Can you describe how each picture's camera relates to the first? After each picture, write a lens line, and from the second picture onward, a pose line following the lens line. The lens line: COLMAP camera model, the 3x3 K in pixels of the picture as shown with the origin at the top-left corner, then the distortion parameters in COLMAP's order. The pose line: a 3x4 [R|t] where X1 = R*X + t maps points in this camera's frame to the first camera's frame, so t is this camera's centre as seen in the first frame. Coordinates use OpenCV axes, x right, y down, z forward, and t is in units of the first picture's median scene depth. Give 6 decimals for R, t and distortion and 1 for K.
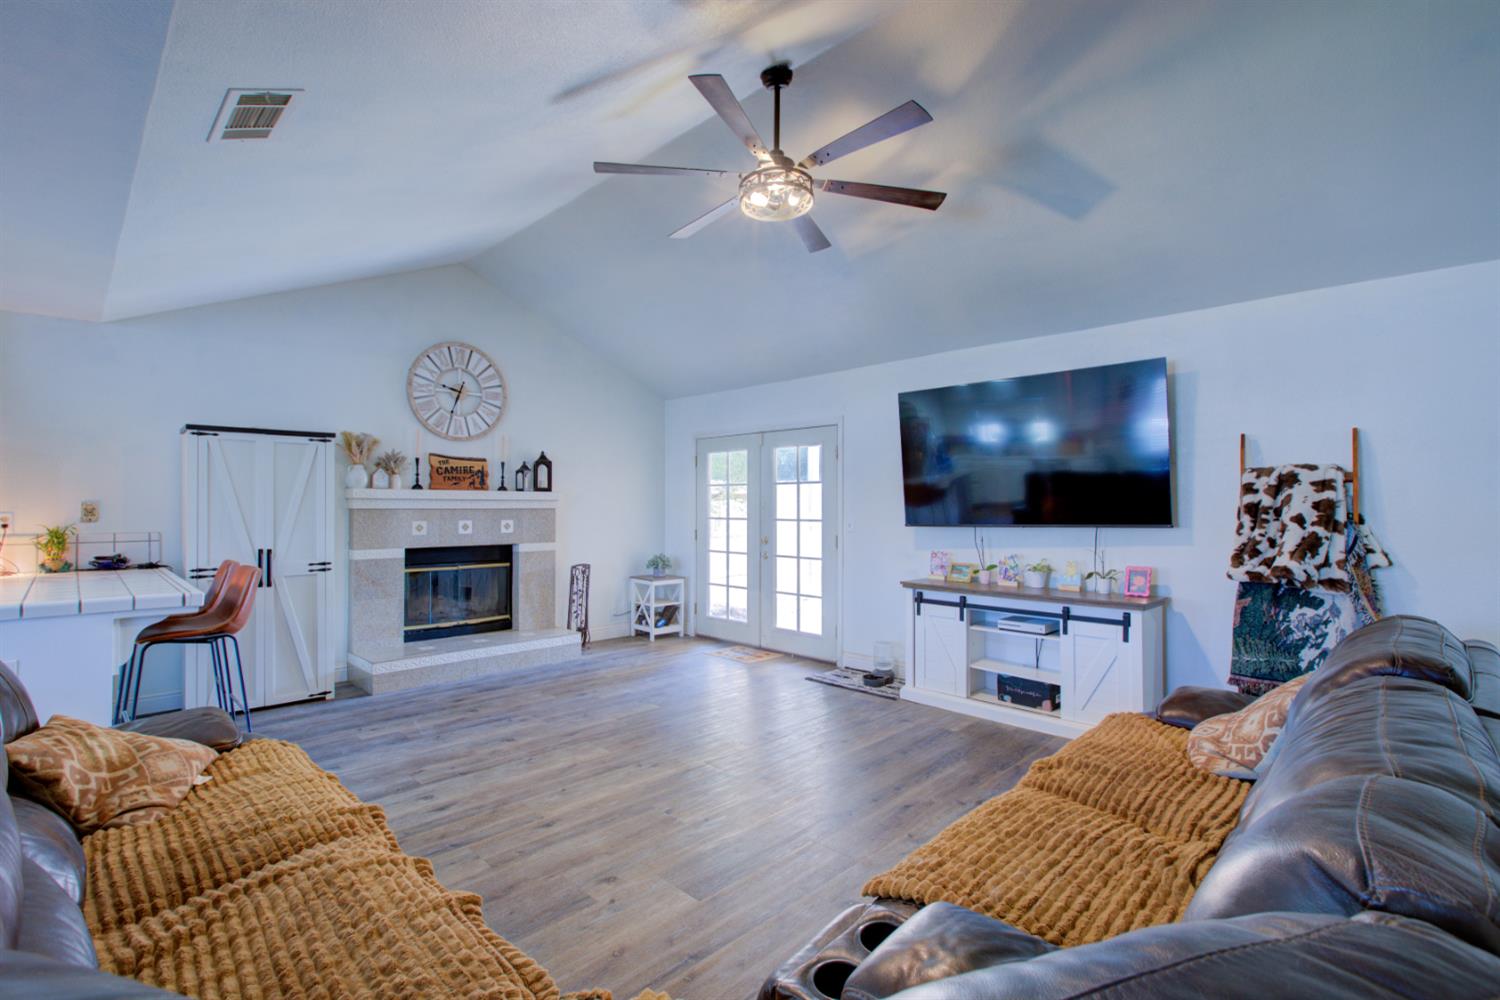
lens RADIAL K [[683.5, 0, 748.6], [0, 683.5, 496.8], [0, 0, 1]] dist [-0.014105, 0.007297]
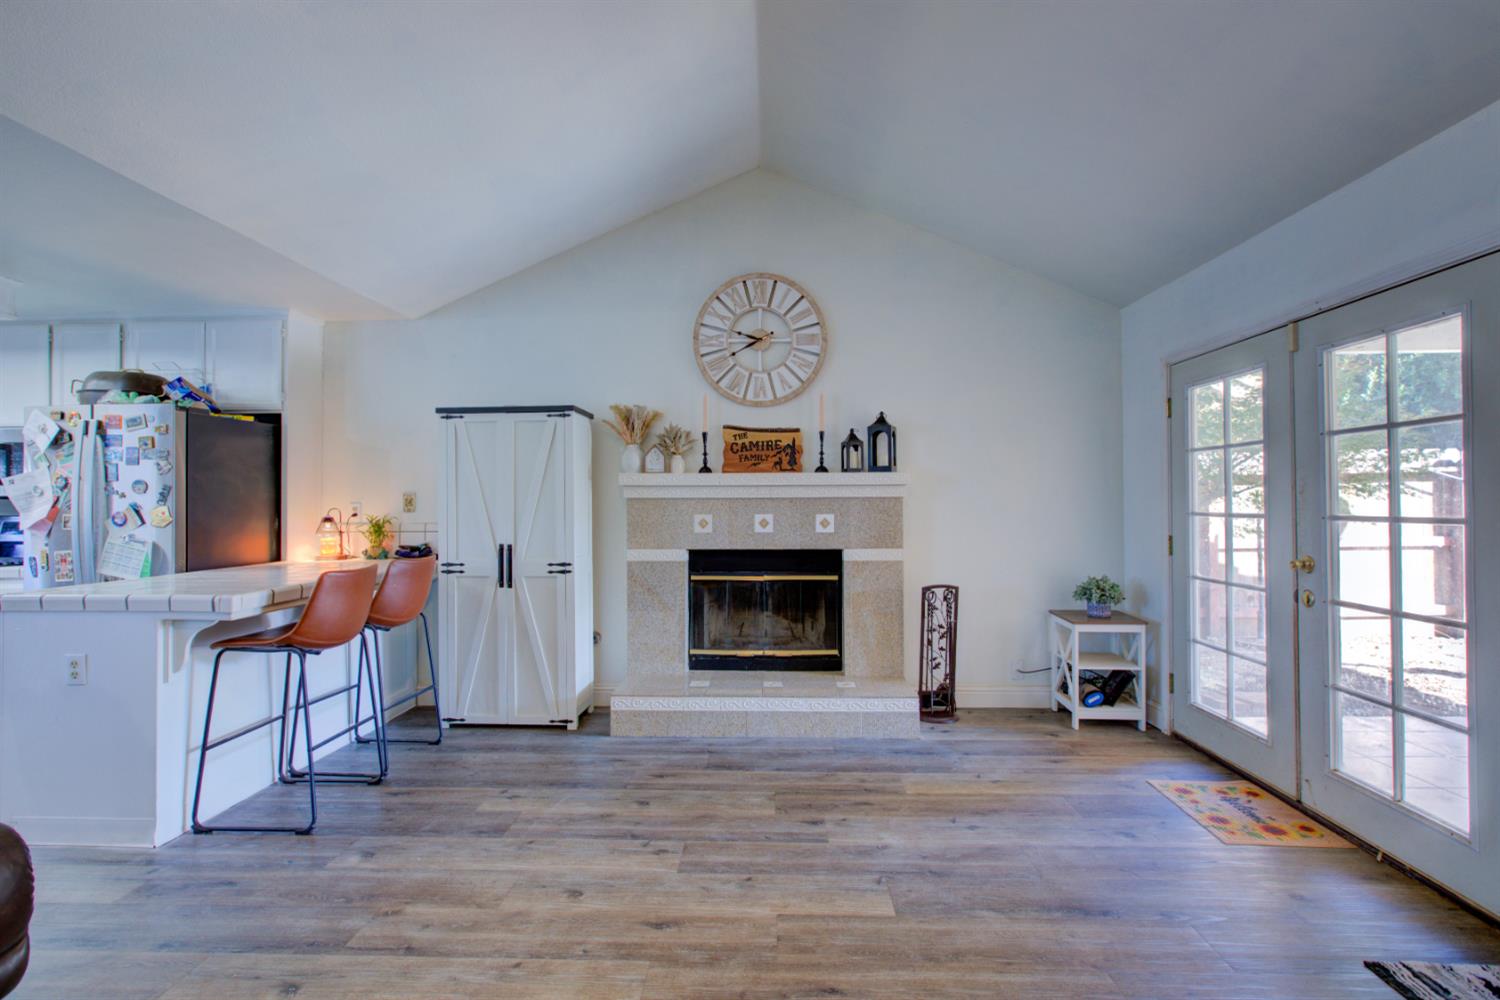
lens RADIAL K [[701.6, 0, 749.8], [0, 701.6, 497.2], [0, 0, 1]] dist [-0.004468, 0.002415]
pose [[0.676655, -0.010566, -0.736225, 0.138707], [0.015054, 0.999887, -0.000514, 0.018430], [0.736147, -0.010735, 0.676737, 0.525601]]
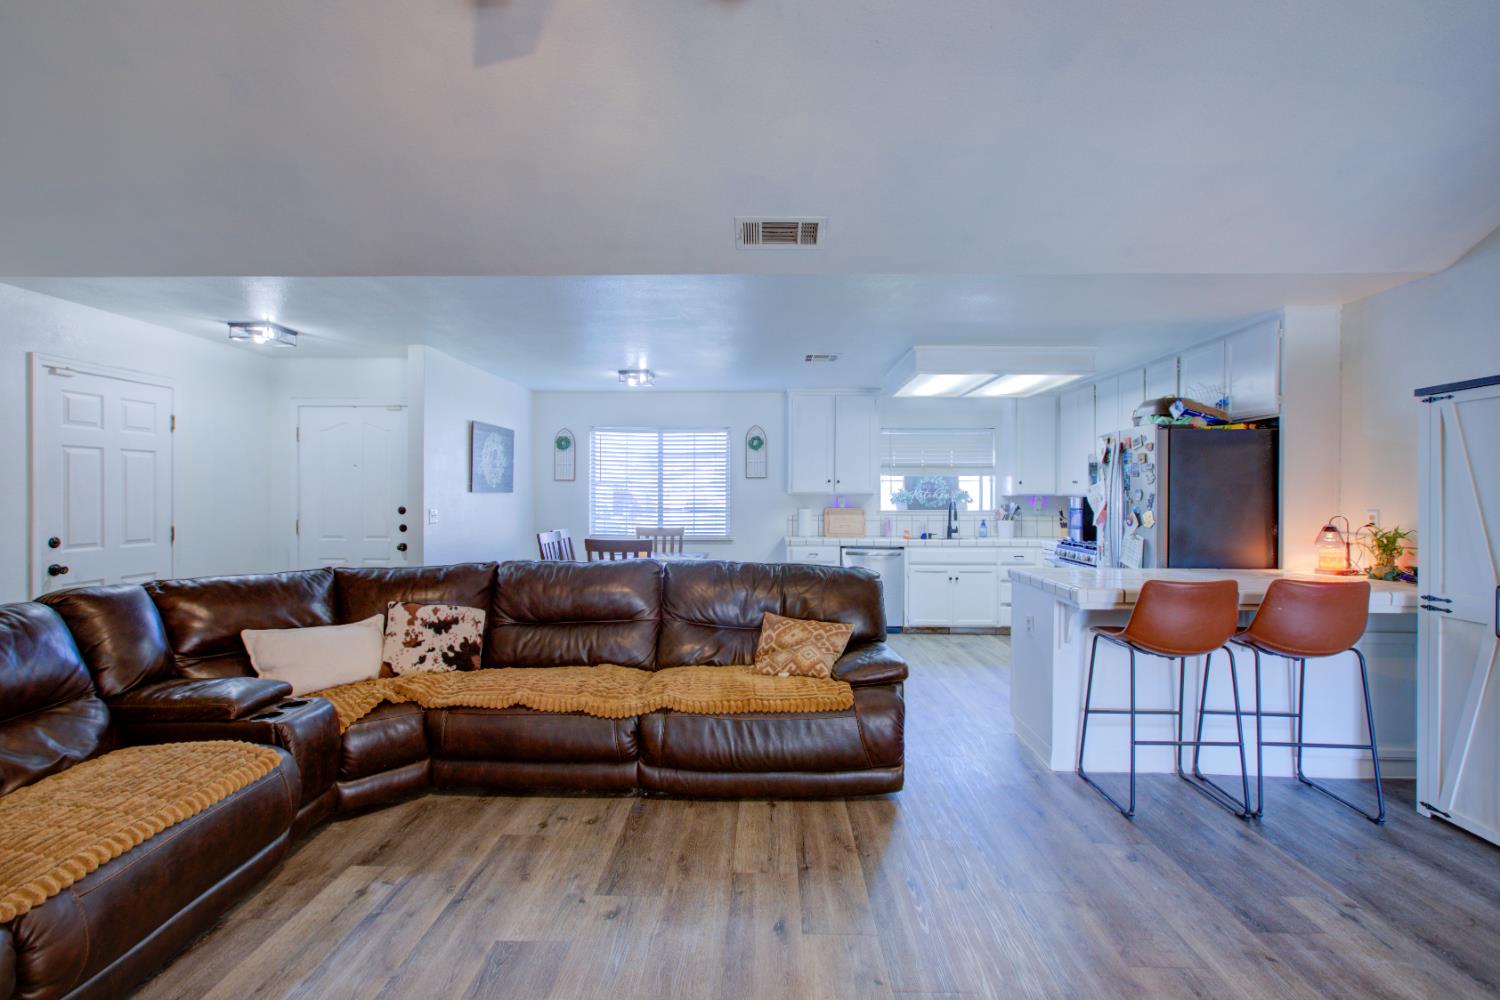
lens RADIAL K [[695.5, 0, 756.1], [0, 695.5, 497.6], [0, 0, 1]] dist [-0.002748, 0.001427]
pose [[-0.725777, -0.003399, -0.687921, 0.136271], [0.002886, 0.999964, -0.007985, 0.007941], [0.687923, -0.007781, -0.725742, 0.833632]]
